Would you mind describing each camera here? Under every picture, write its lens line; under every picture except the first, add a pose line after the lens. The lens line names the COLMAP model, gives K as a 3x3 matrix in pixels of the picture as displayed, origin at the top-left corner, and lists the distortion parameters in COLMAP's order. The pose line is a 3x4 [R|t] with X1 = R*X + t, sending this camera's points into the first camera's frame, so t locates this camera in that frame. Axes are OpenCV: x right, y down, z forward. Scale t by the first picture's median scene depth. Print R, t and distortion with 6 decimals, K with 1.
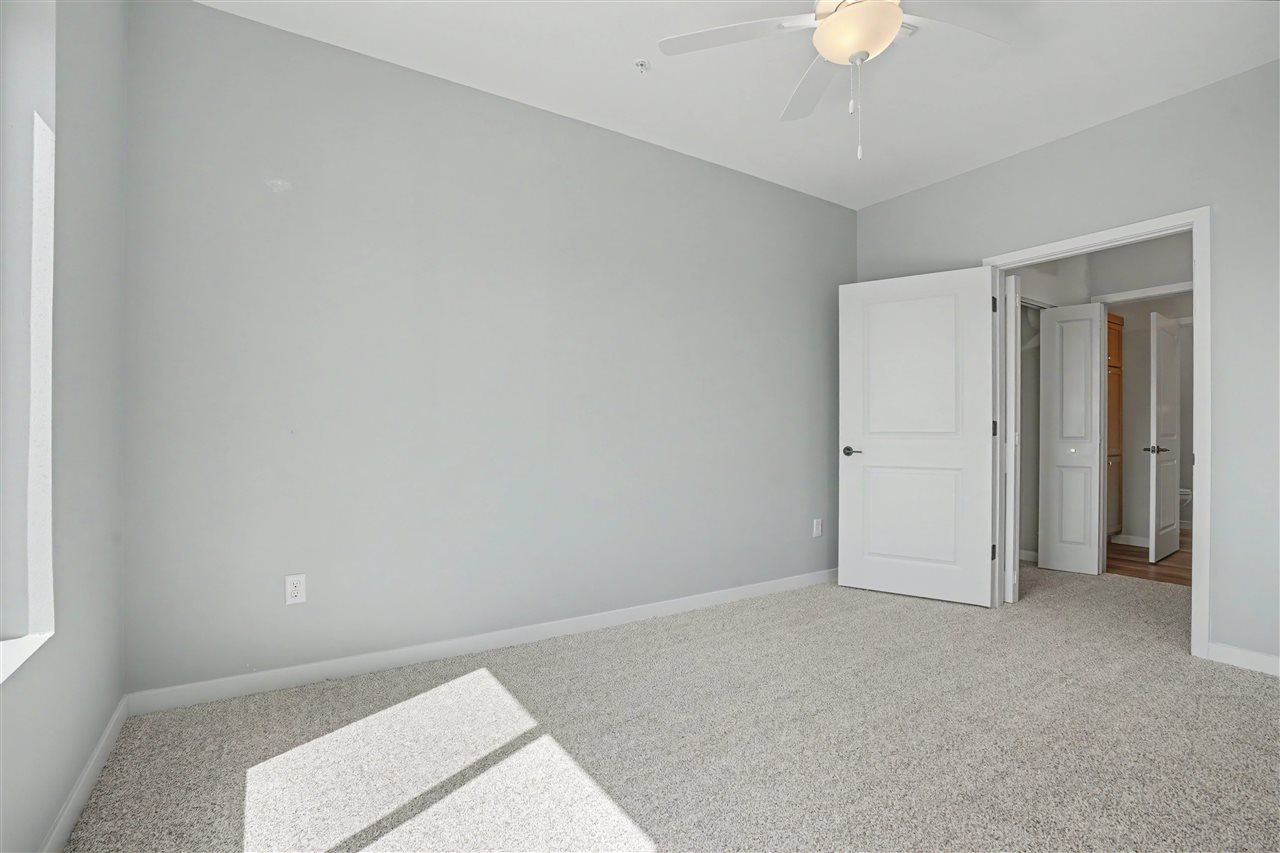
lens RADIAL K [[601.5, 0, 640.0], [0, 601.5, 426.5], [0, 0, 1]] dist [-0.076275, 0.036172]
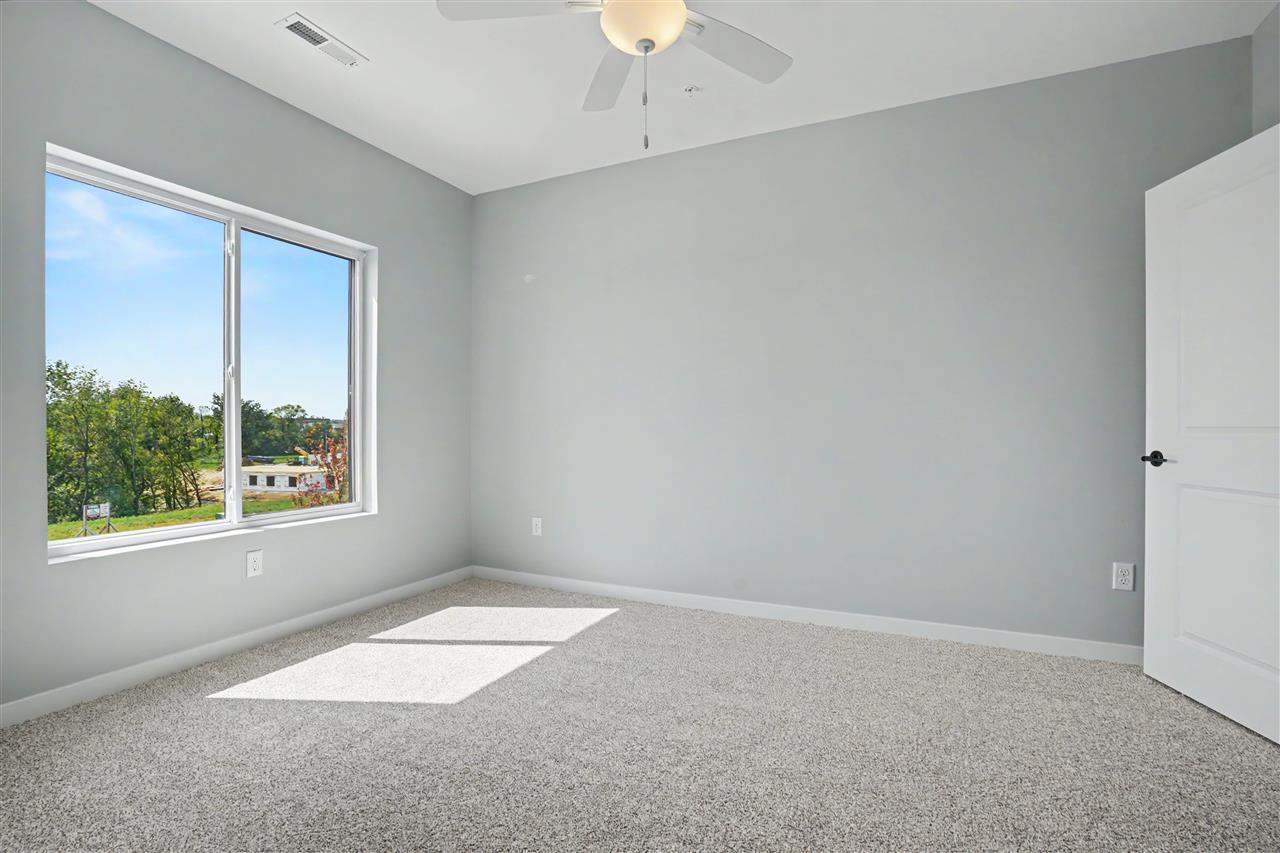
lens RADIAL K [[601.5, 0, 640.0], [0, 601.5, 426.5], [0, 0, 1]] dist [-0.076275, 0.036172]
pose [[0.521631, -0.007877, -0.853135, 0.762288], [0.004762, 0.999969, -0.006321, 0.011605], [0.853158, -0.000765, 0.521652, 0.303508]]
